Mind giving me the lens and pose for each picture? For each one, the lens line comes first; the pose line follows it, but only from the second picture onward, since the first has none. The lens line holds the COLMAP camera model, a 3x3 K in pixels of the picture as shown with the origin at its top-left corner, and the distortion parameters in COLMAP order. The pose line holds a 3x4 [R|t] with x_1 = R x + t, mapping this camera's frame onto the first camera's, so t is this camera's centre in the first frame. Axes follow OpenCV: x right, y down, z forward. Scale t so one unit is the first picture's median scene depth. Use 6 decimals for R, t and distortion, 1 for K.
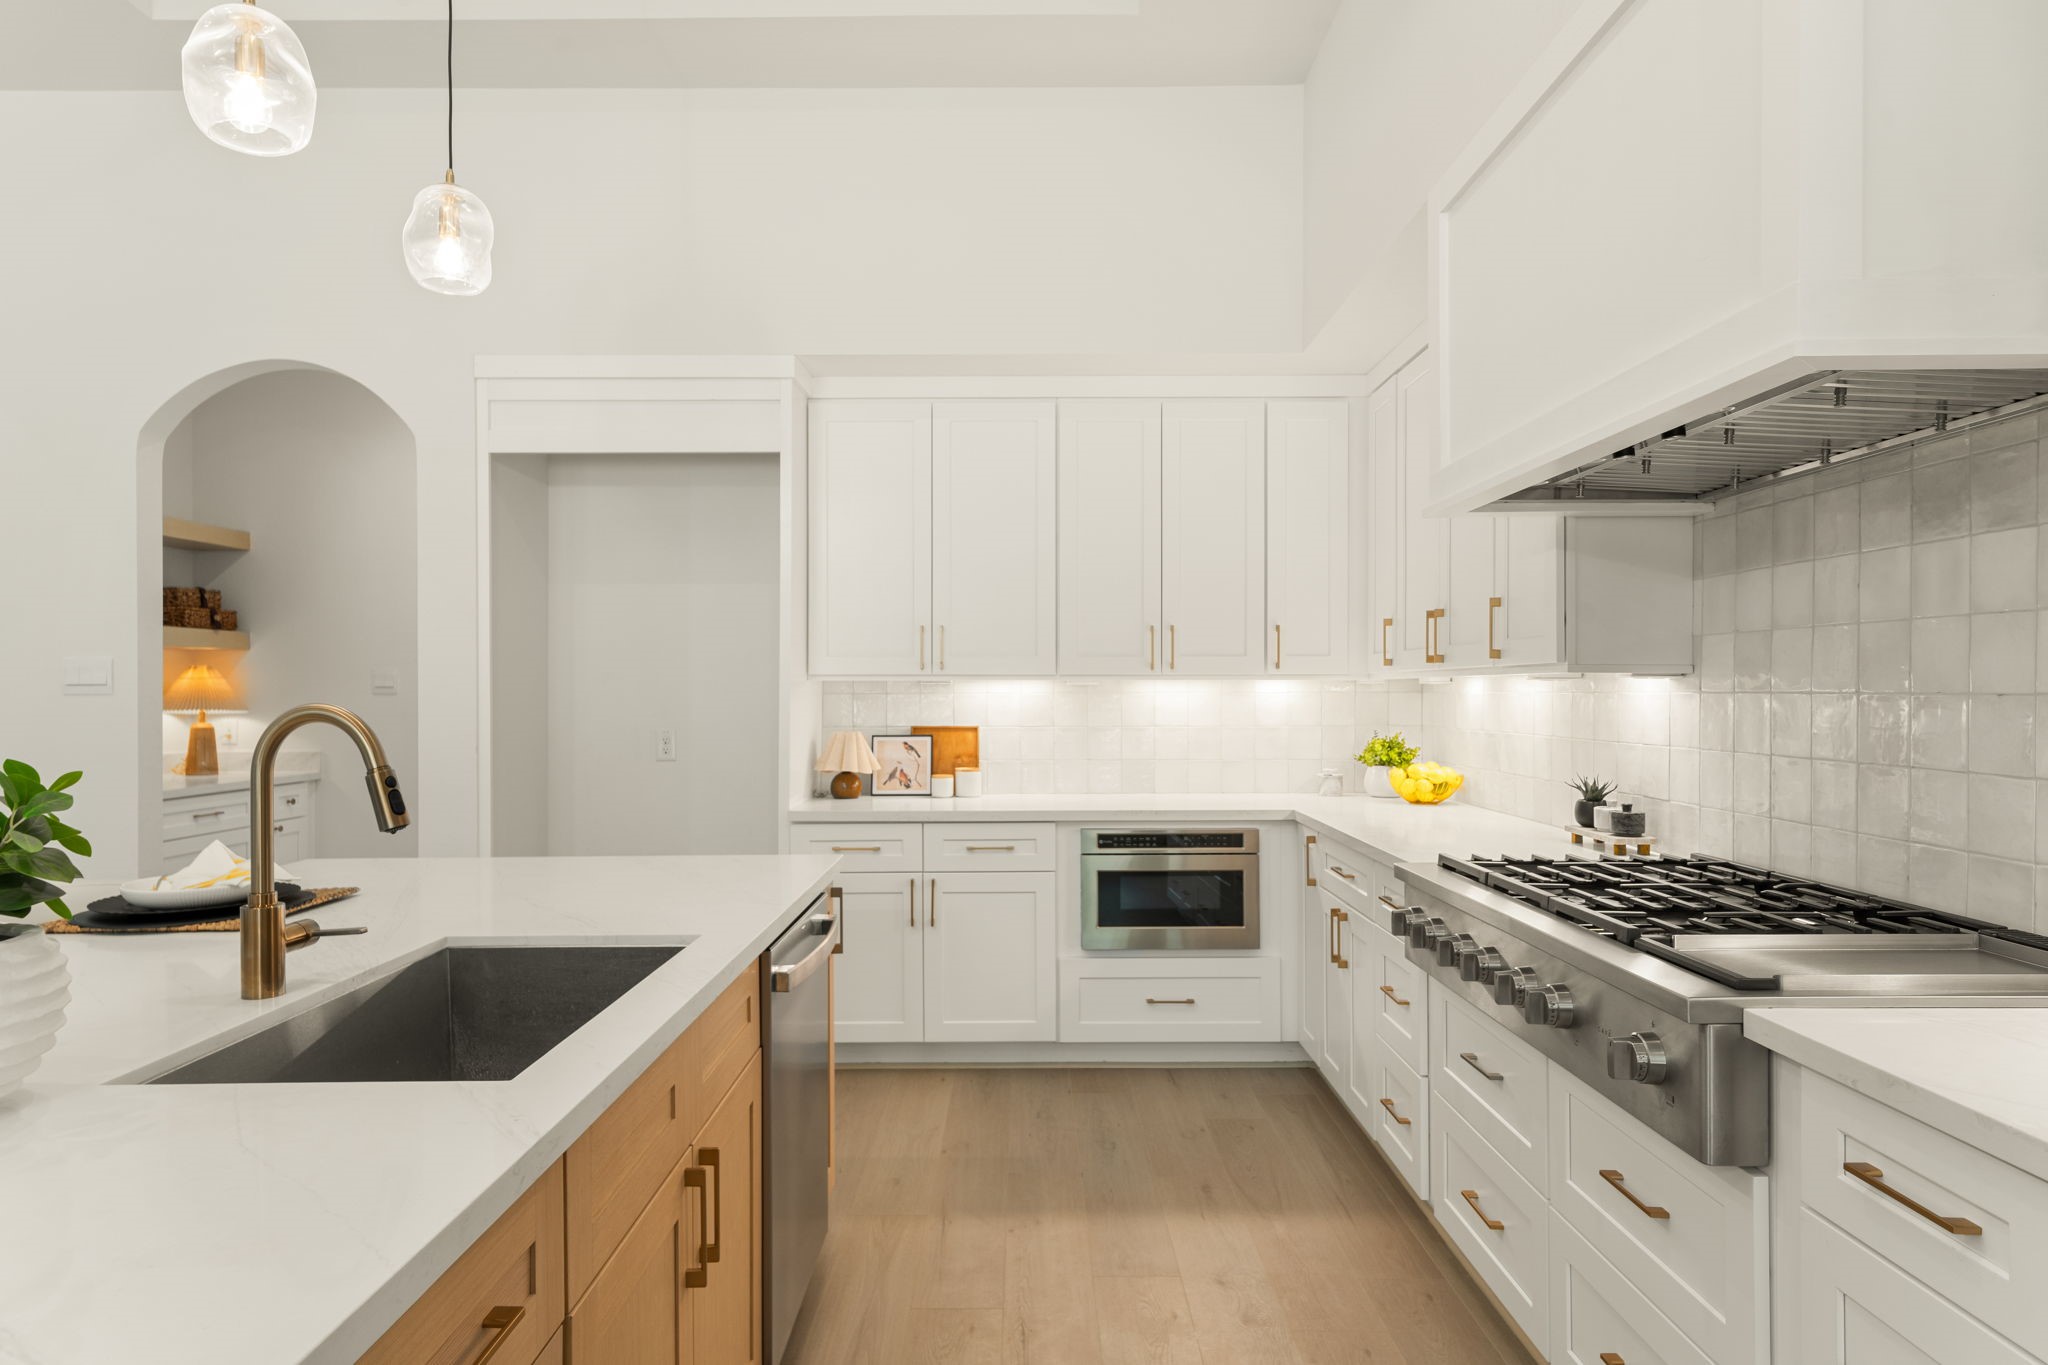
lens RADIAL K [[1223.8, 0, 1027.7], [0, 1223.8, 688.8], [0, 0, 1]] dist [0.000357, 0.003350]
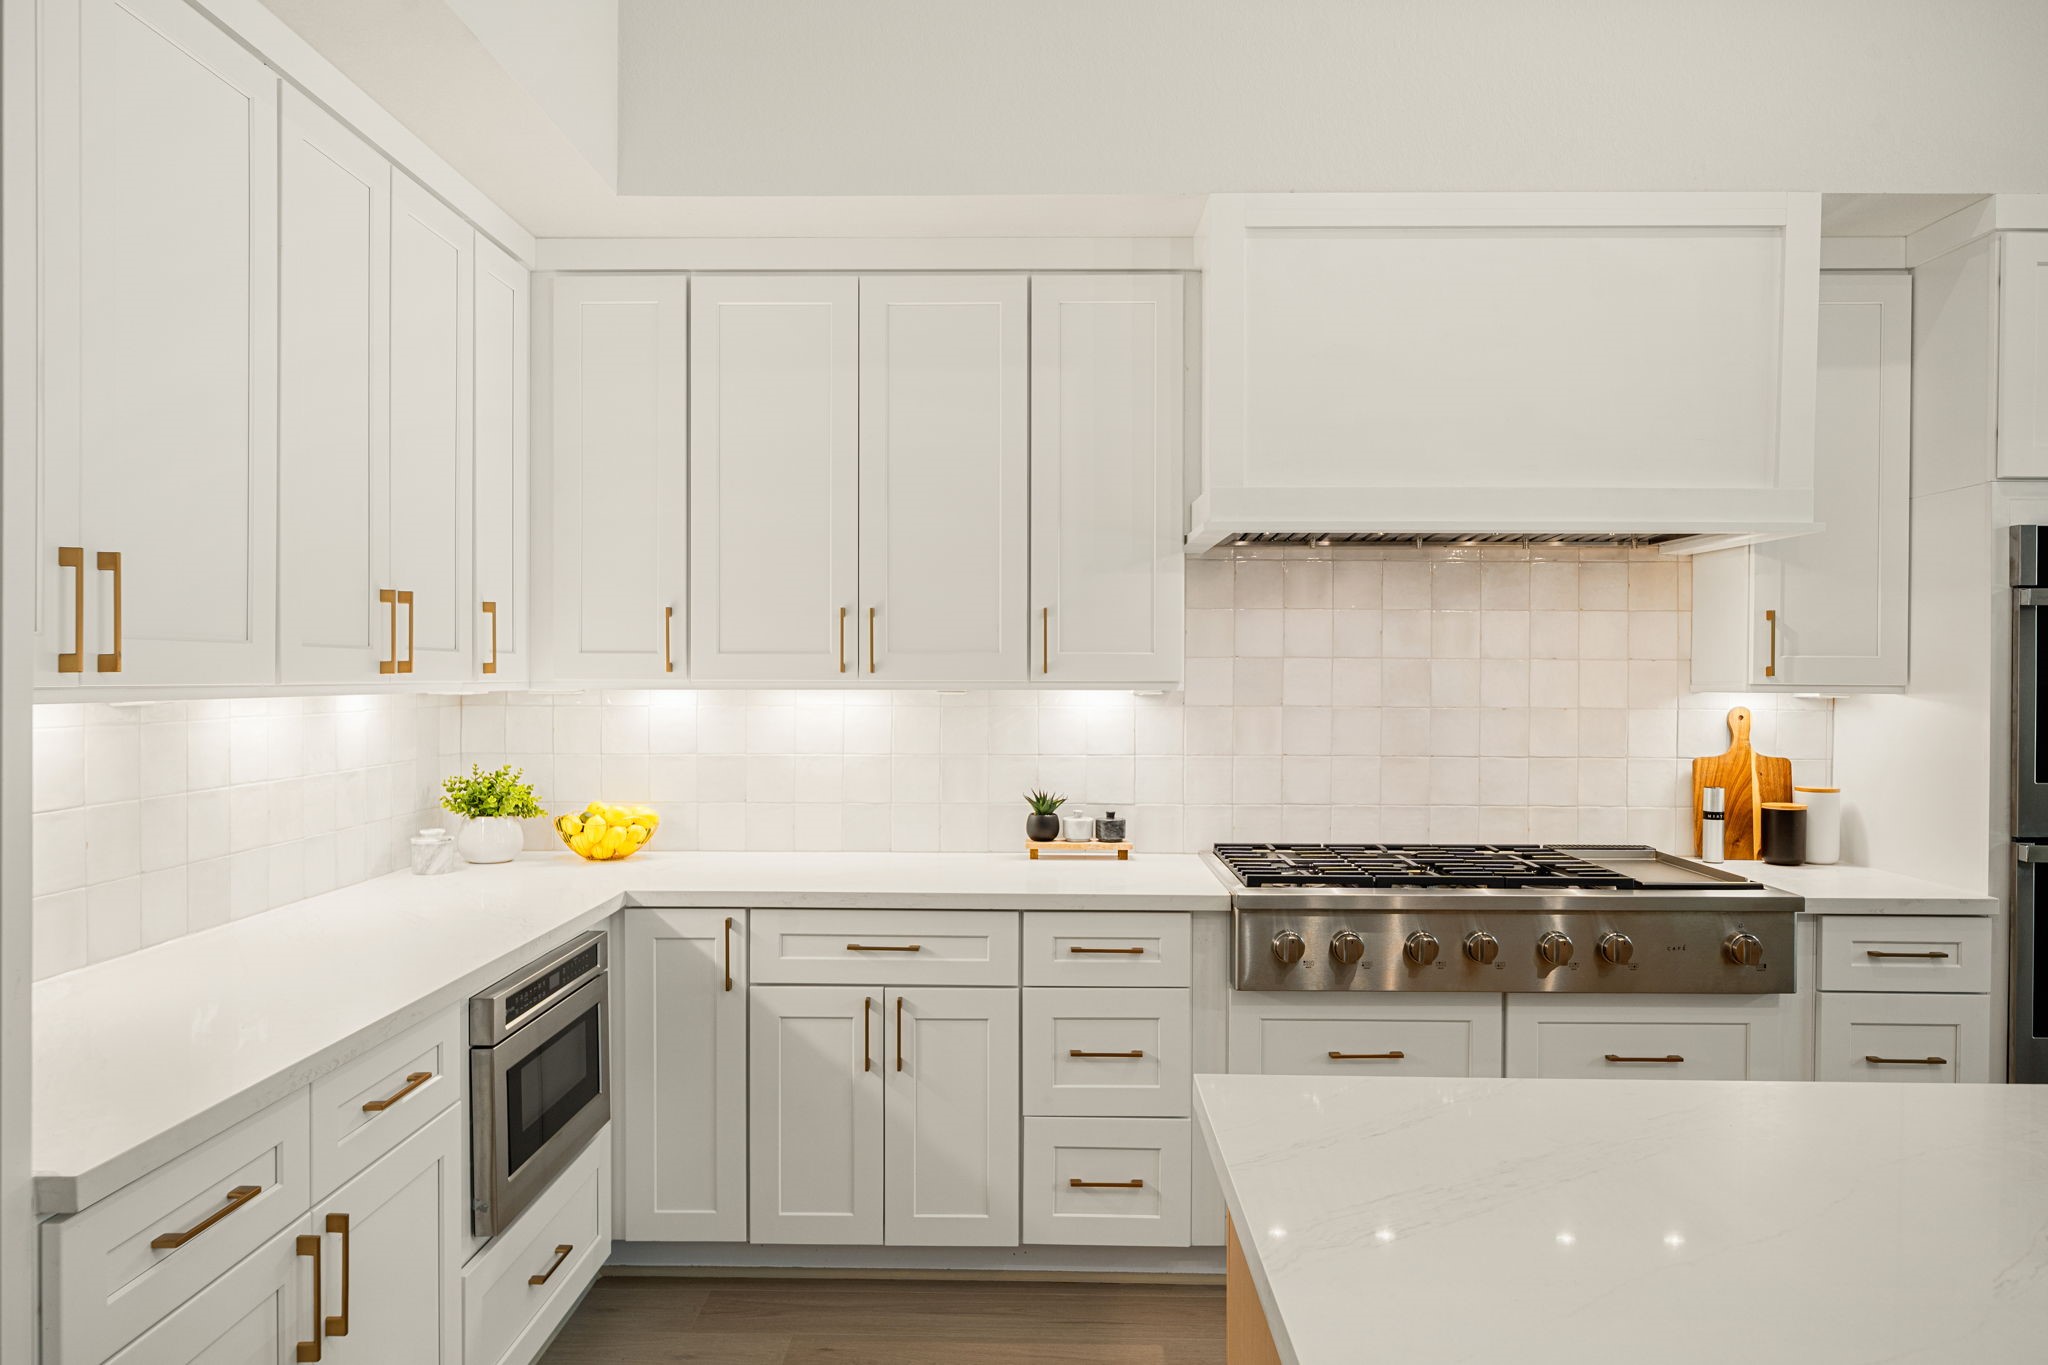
lens RADIAL K [[1358.6, 0, 1027.0], [0, 1358.6, 687.3], [0, 0, 1]] dist [0.008280, -0.006686]
pose [[0.011942, -0.003671, 0.999922, -0.484031], [-0.000836, 0.999993, 0.003681, -0.013619], [-0.999928, -0.000880, 0.011939, 0.737032]]
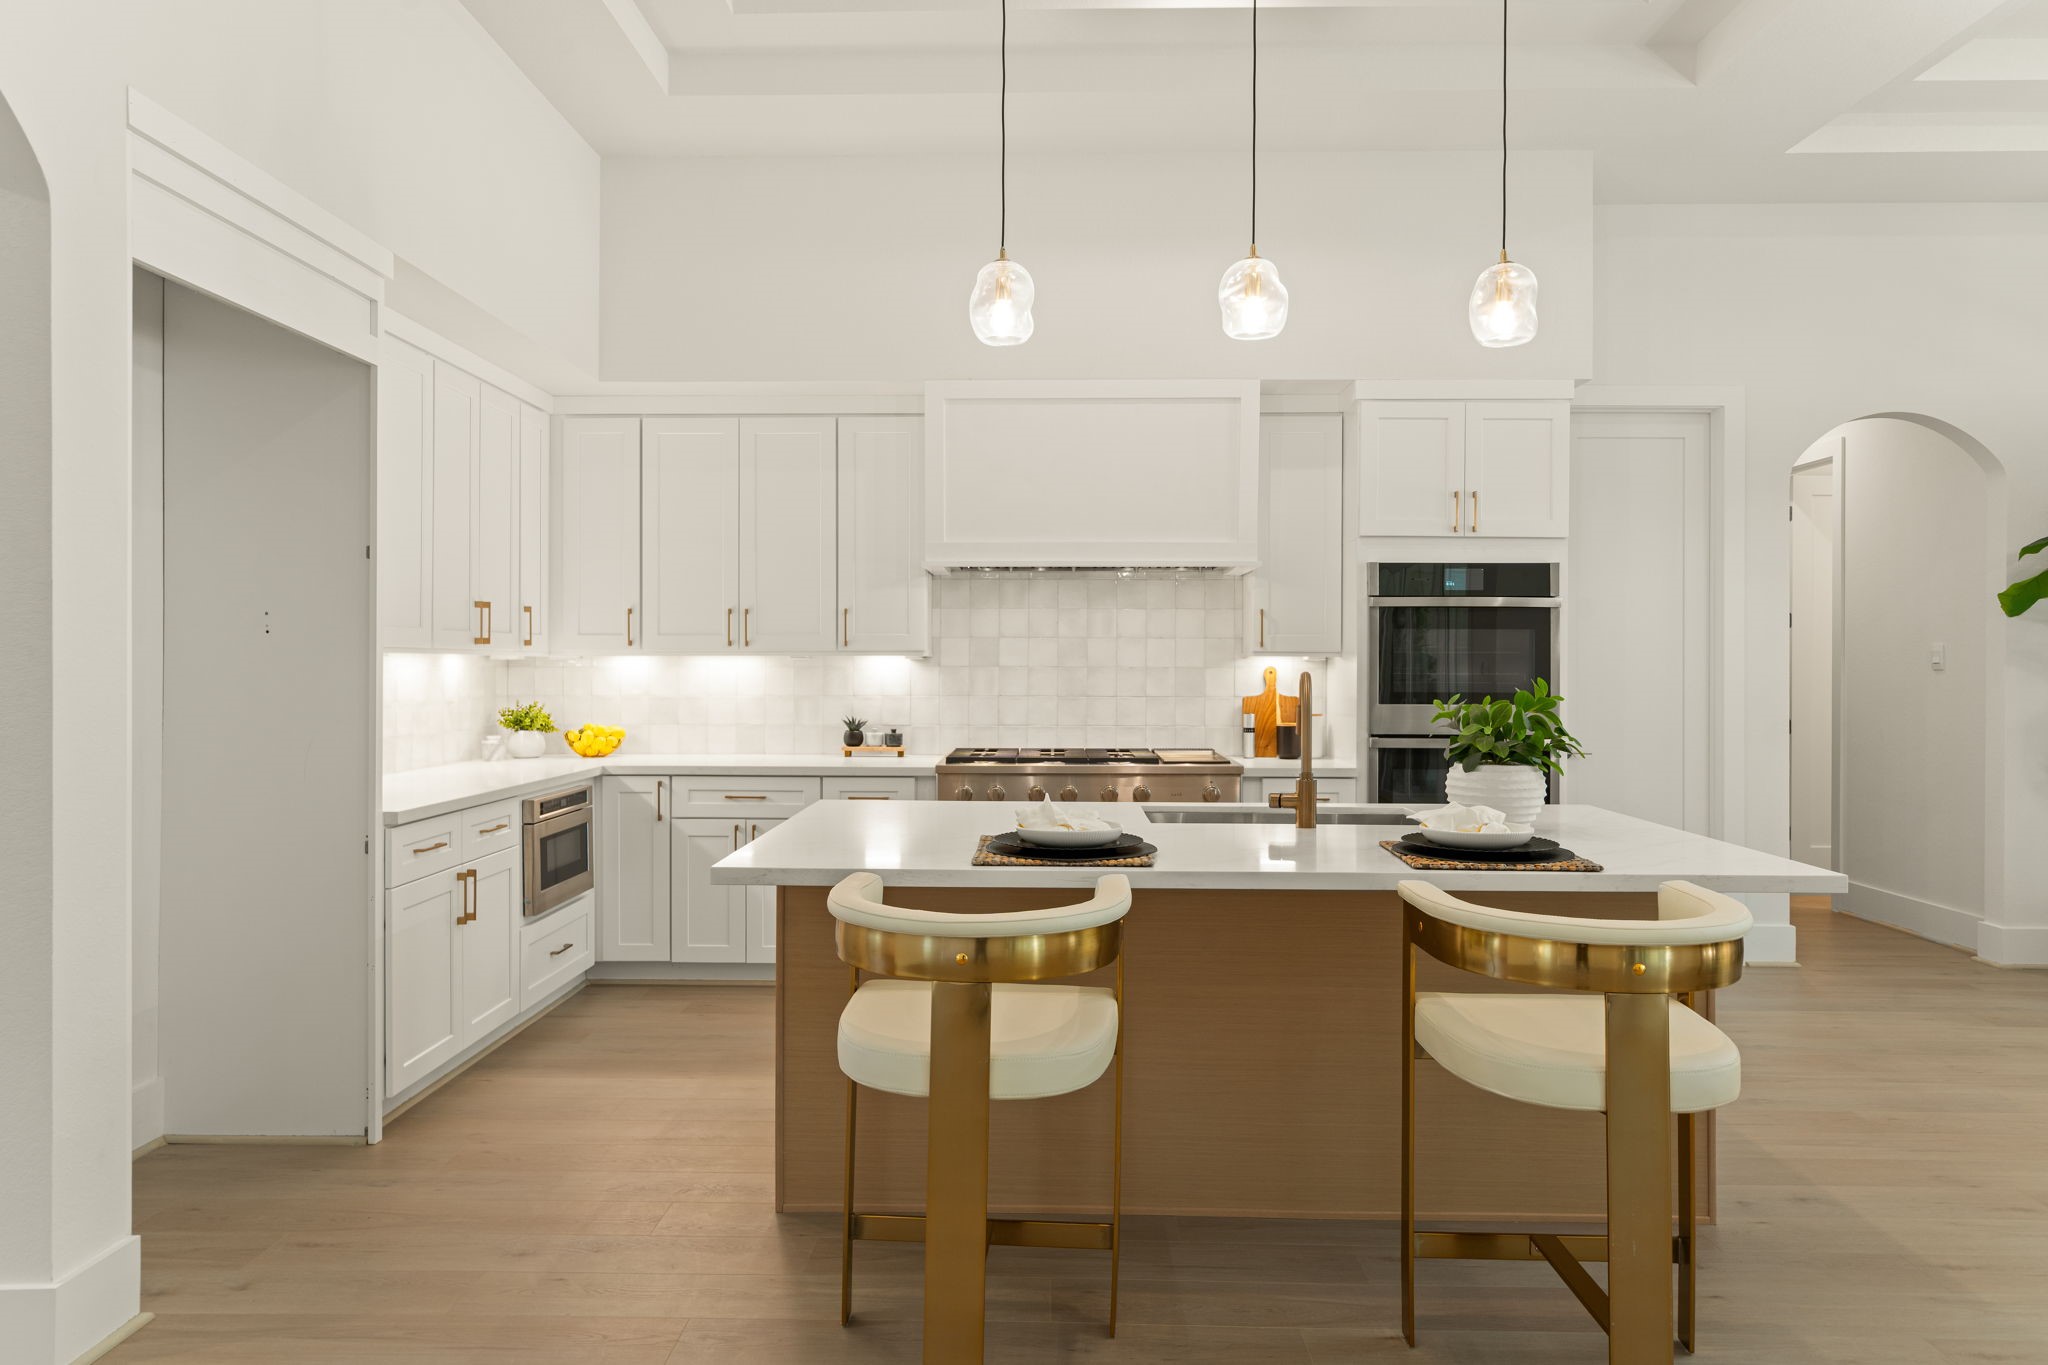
lens RADIAL K [[1358.6, 0, 1030.1], [0, 1358.6, 664.2], [0, 0, 1]] dist [0.008280, -0.006686]
pose [[0.015347, 0.006489, 0.999861, -1.045534], [0.001304, 0.999978, -0.006509, 0.007870], [-0.999881, 0.001403, 0.015339, 0.535228]]
